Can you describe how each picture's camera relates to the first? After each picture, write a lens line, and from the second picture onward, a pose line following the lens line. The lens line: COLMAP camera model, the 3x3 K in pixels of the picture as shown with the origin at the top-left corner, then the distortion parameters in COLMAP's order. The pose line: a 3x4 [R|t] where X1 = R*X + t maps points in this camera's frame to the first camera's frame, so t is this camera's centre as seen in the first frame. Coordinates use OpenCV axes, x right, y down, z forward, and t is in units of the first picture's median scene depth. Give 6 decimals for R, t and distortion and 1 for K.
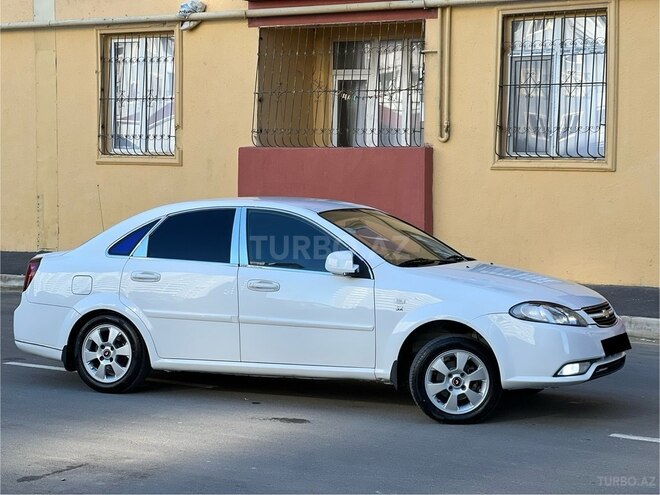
lens RADIAL K [[1432.8, 0, 330.0], [0, 1432.8, 247.5], [0, 0, 1]] dist [0.077852, 1.865500]
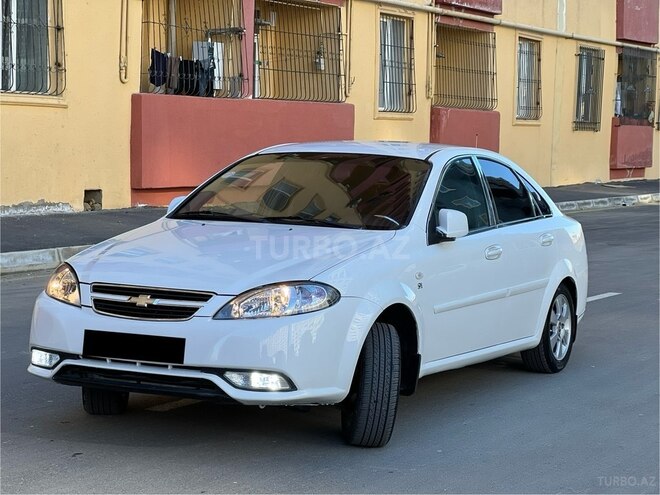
lens RADIAL K [[1432.8, 0, 330.0], [0, 1432.8, 247.5], [0, 0, 1]] dist [0.077852, 1.865500]
pose [[0.024809, 0.054191, -0.998222, 0.800384], [-0.076023, 0.995740, 0.052166, -0.018567], [0.996797, 0.074594, 0.028823, 0.998487]]
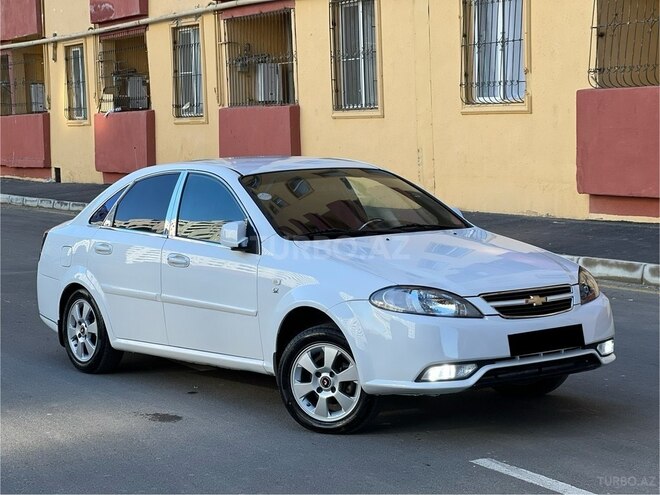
lens RADIAL K [[1432.8, 0, 330.0], [0, 1432.8, 247.5], [0, 0, 1]] dist [0.077852, 1.865500]
pose [[0.895198, 0.004438, -0.445646, 0.410418], [0.012607, 0.999298, 0.035277, -0.010799], [0.445490, -0.037198, 0.894514, 0.245543]]
